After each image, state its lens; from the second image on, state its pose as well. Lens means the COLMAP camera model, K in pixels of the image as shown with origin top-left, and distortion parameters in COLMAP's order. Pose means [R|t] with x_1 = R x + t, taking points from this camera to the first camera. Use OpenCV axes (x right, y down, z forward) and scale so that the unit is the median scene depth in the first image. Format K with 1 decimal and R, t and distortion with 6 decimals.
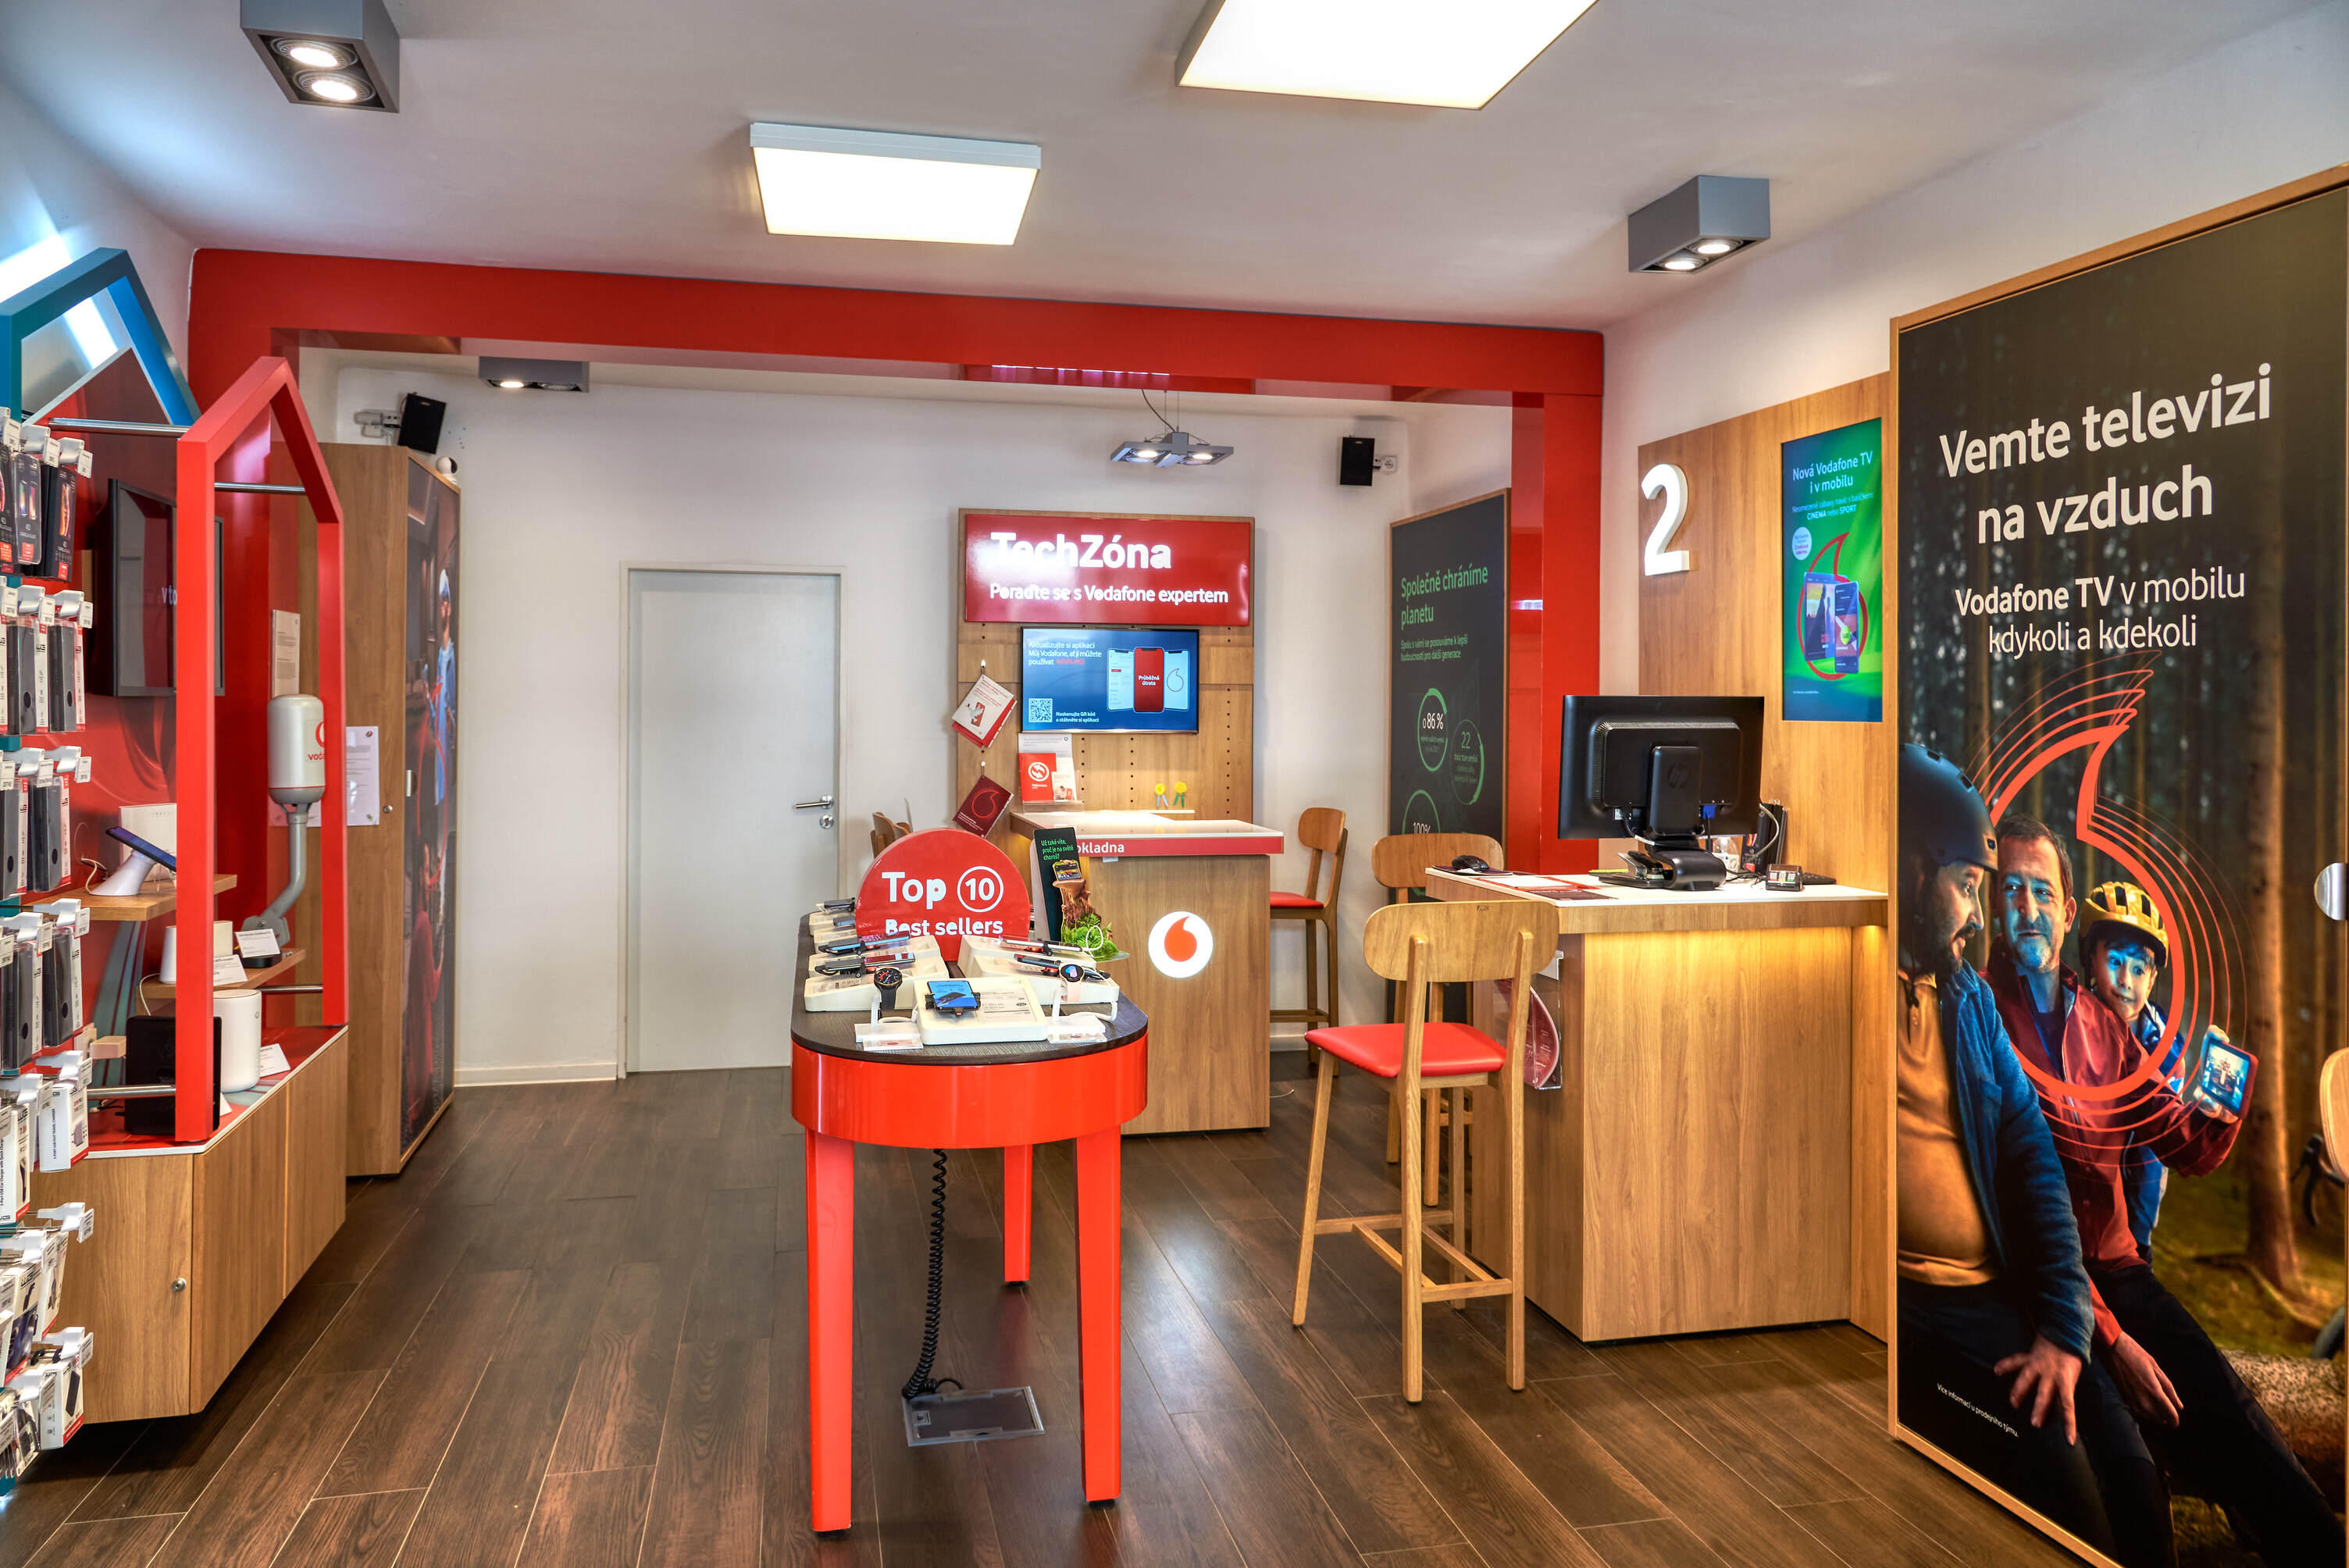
lens RADIAL K [[1674.0, 0, 1176.5], [0, 1674.0, 733.2], [0, 0, 1]] dist [0.018388, -0.004372]
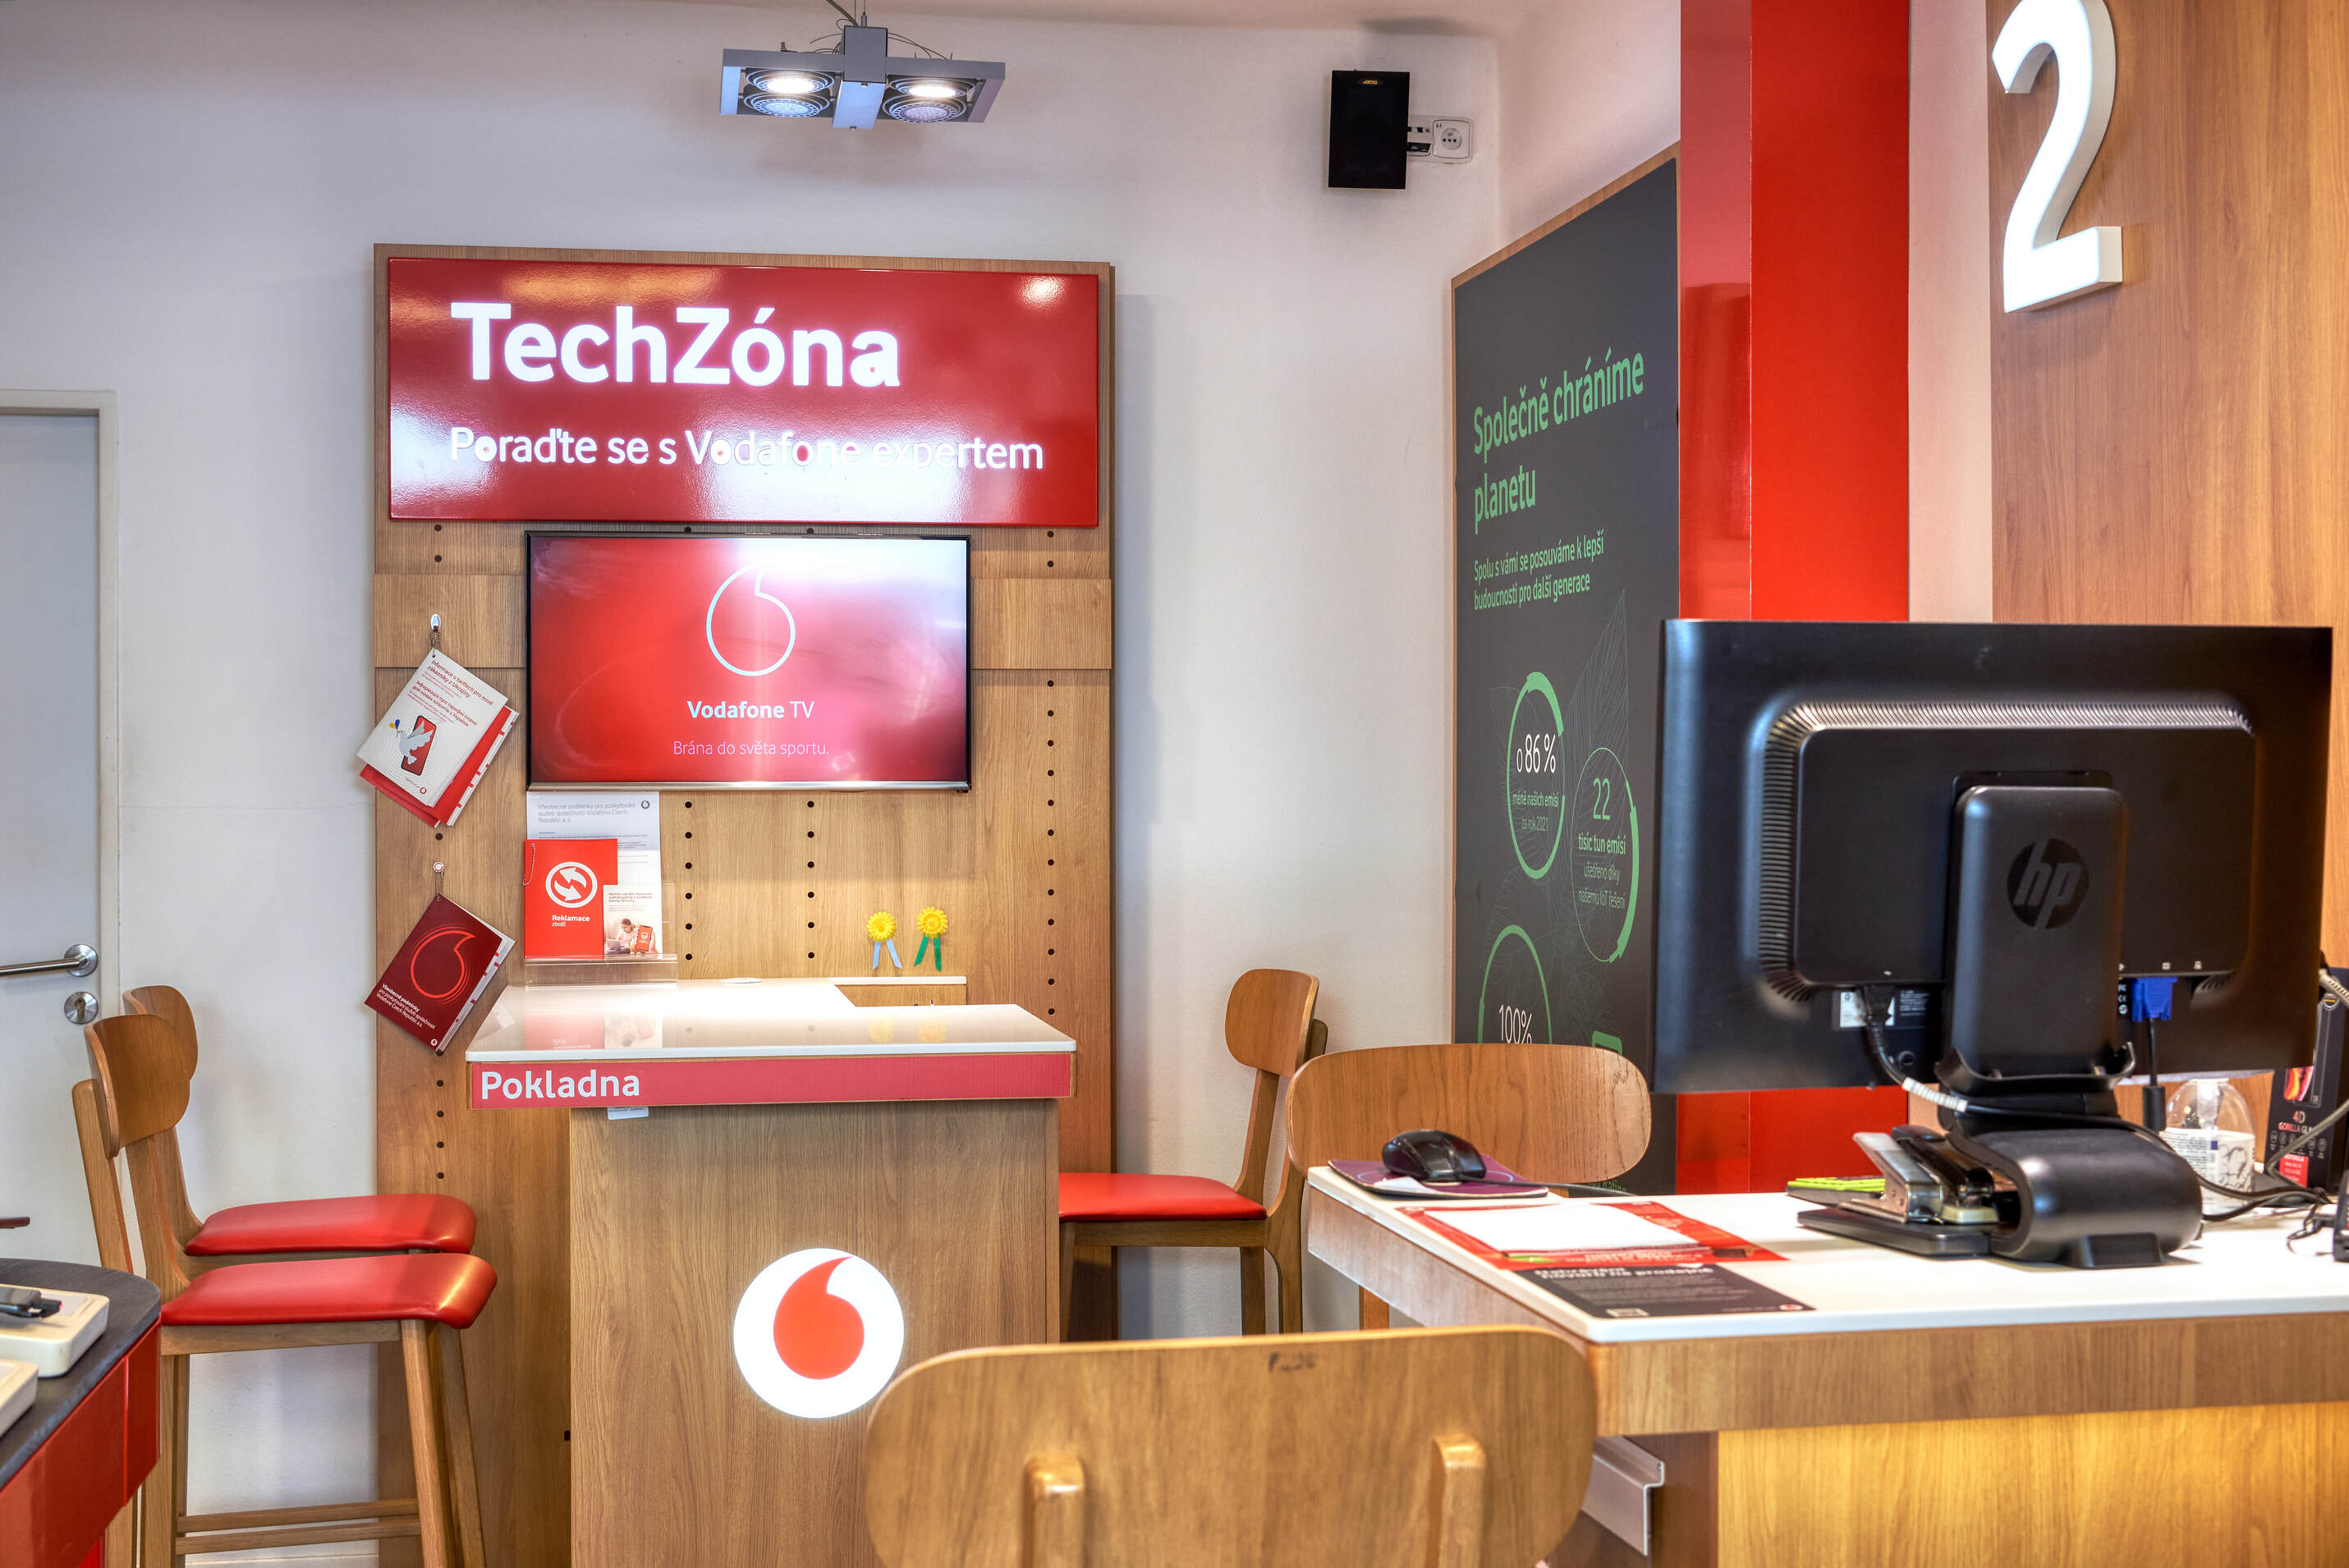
lens RADIAL K [[3058.5, 0, 1174.1], [0, 3058.5, 826.7], [0, 0, 1]] dist [-0.023740, -0.002832]
pose [[0.998966, -0.006186, -0.045049, 0.117755], [0.006330, 0.999975, 0.003039, 0.008900], [0.045029, -0.003321, 0.998980, 0.311311]]
